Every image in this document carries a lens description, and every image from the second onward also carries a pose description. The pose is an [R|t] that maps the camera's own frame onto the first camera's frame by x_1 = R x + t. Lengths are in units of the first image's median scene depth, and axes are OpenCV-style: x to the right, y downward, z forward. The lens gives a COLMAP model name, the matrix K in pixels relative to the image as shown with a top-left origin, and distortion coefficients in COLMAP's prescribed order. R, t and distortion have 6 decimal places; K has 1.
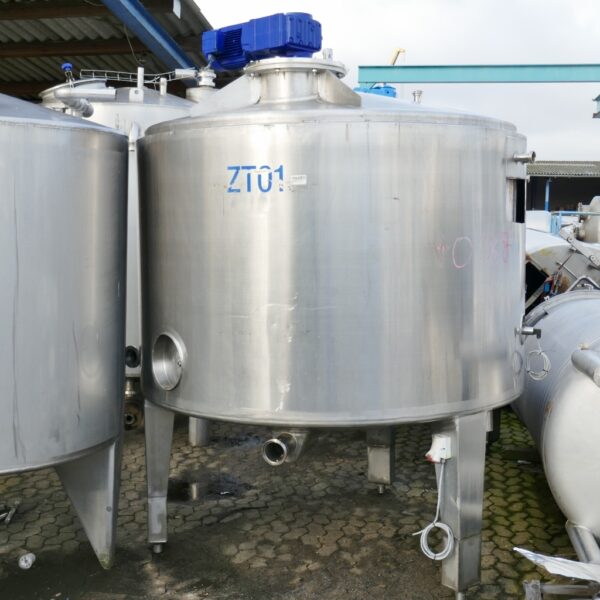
lens RADIAL K [[948.6, 0, 300.0], [0, 948.6, 300.0], [0, 0, 1]] dist [-0.026434, 0.180819]
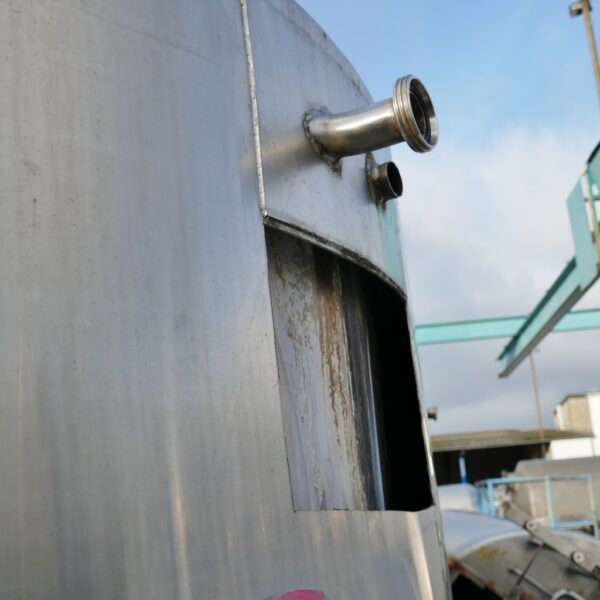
lens RADIAL K [[948.6, 0, 300.0], [0, 948.6, 300.0], [0, 0, 1]] dist [-0.026434, 0.180819]
pose [[0.992188, -0.071830, 0.101998, 0.120816], [0.099299, 0.949650, -0.297162, -0.041625], [-0.075517, 0.304969, 0.949363, 0.503426]]
